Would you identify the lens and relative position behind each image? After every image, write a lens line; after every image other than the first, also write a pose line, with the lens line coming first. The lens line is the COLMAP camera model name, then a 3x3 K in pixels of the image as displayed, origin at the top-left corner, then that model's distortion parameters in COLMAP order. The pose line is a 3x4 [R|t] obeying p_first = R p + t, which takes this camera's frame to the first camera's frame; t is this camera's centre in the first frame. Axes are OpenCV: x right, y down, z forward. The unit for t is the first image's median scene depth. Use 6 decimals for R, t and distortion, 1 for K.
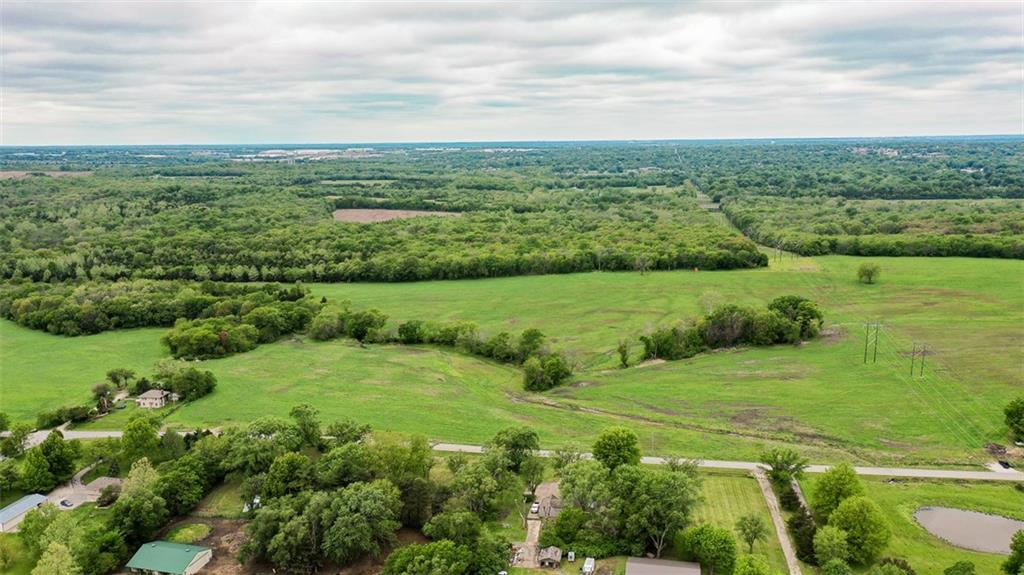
lens RADIAL K [[792.8, 0, 510.9], [0, 792.8, 388.4], [0, 0, 1]] dist [0.001712, 0.008006]
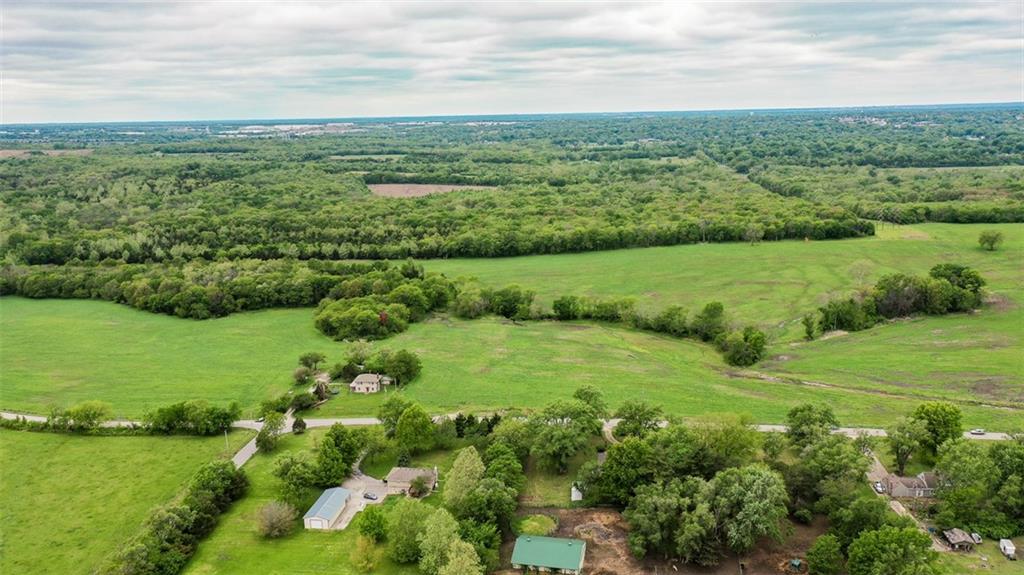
lens RADIAL K [[807.1, 0, 512.1], [0, 807.1, 327.3], [0, 0, 1]] dist [0.004227, 0.006196]
pose [[0.999021, -0.020584, 0.039164, -0.164491], [0.022299, 0.998788, -0.043881, -0.003855], [-0.038213, 0.044711, 0.998269, 0.010867]]
